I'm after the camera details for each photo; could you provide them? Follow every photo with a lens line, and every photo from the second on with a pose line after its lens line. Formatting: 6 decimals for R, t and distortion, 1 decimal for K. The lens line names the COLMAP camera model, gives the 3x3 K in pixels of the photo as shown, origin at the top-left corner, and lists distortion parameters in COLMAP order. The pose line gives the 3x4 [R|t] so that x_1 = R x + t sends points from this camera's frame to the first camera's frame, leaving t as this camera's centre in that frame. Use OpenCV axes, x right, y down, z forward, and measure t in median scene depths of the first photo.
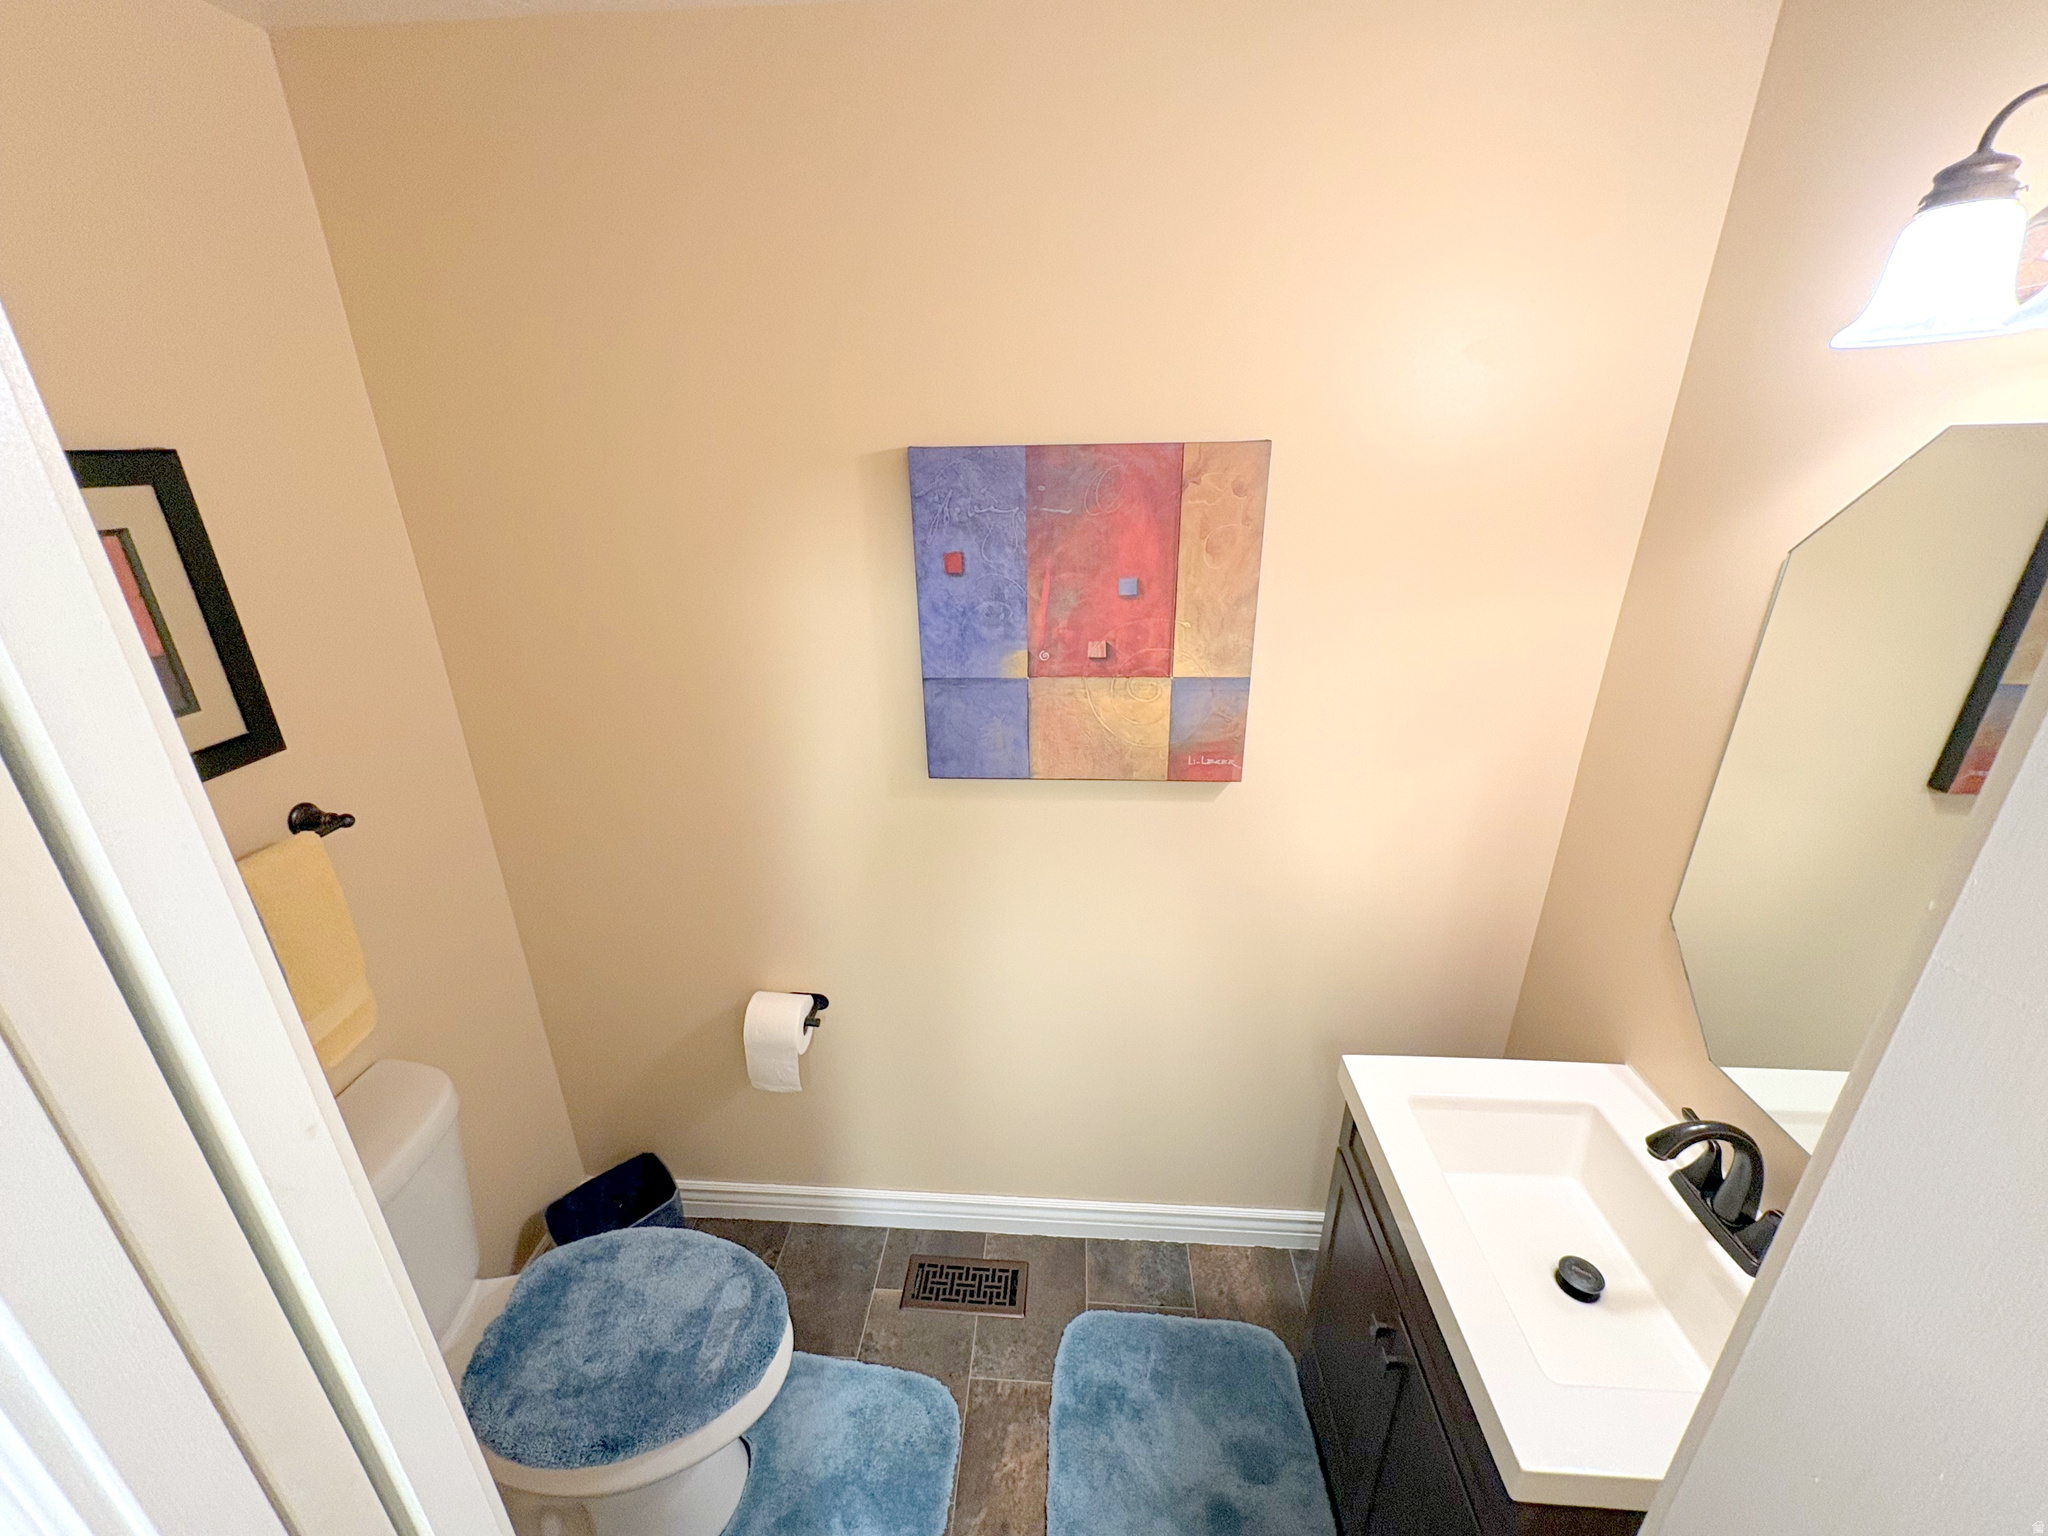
lens RADIAL K [[811.0, 0, 1026.5], [0, 811.0, 763.8], [0, 0, 1]] dist [0.004071, -0.000323]
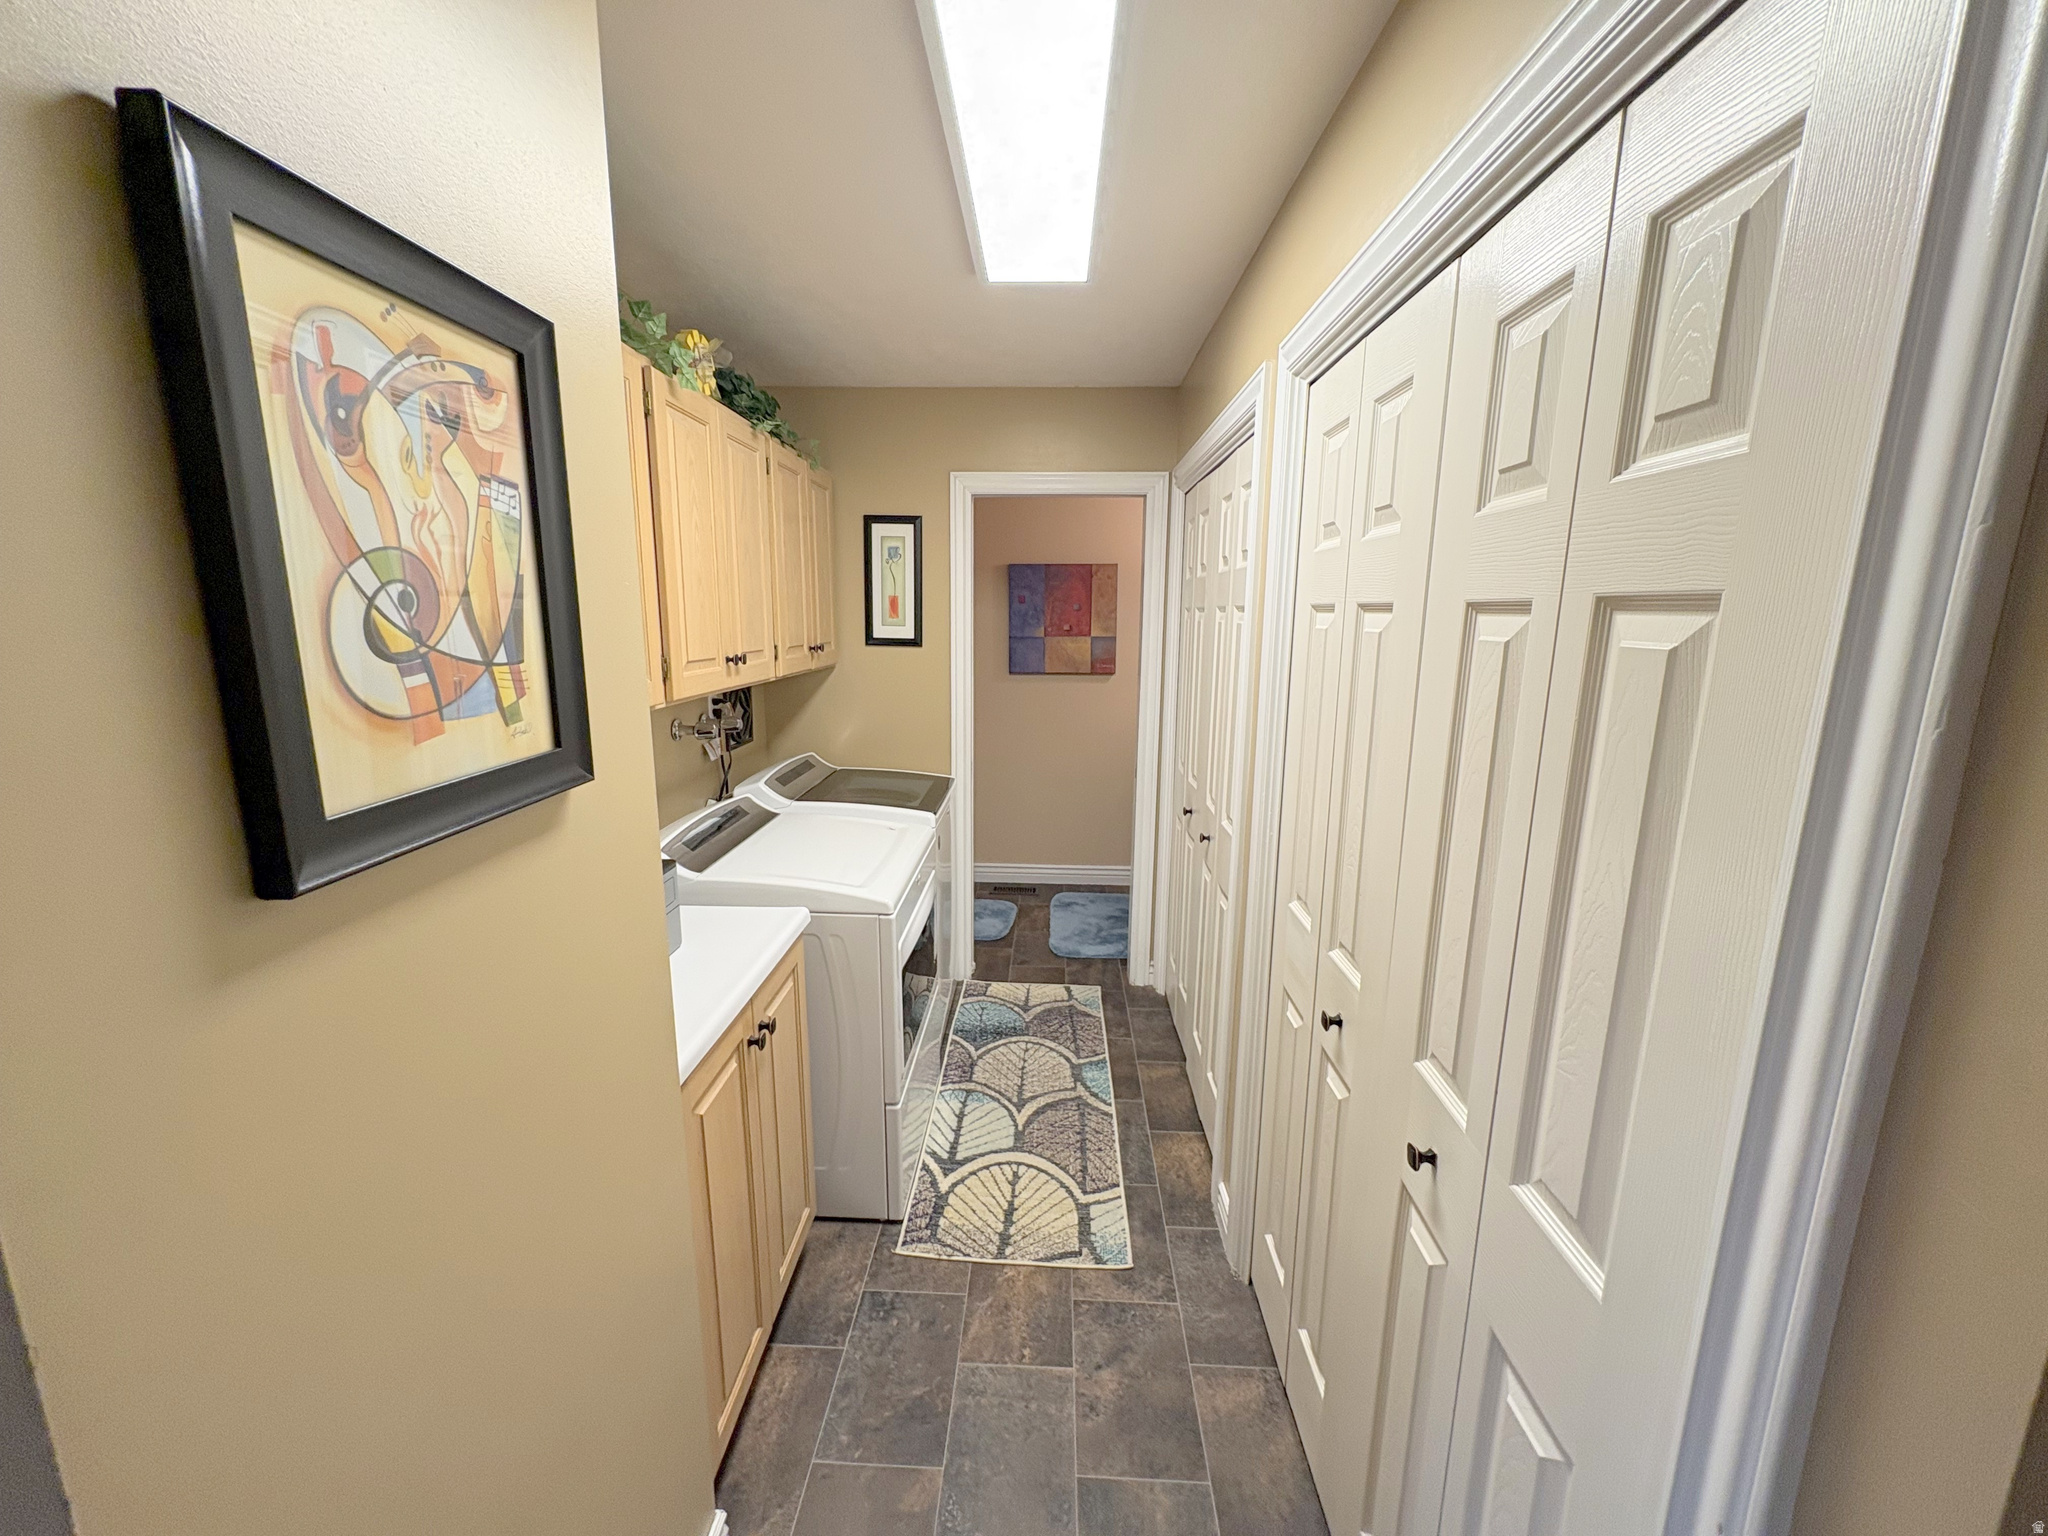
lens RADIAL K [[811.0, 0, 1017.2], [0, 811.0, 767.9], [0, 0, 1]] dist [0.004071, -0.000323]
pose [[0.999635, 0.010866, 0.024720, -0.172592], [-0.006087, 0.982580, -0.185742, 0.963256], [-0.026308, 0.185523, 0.982288, -1.938399]]
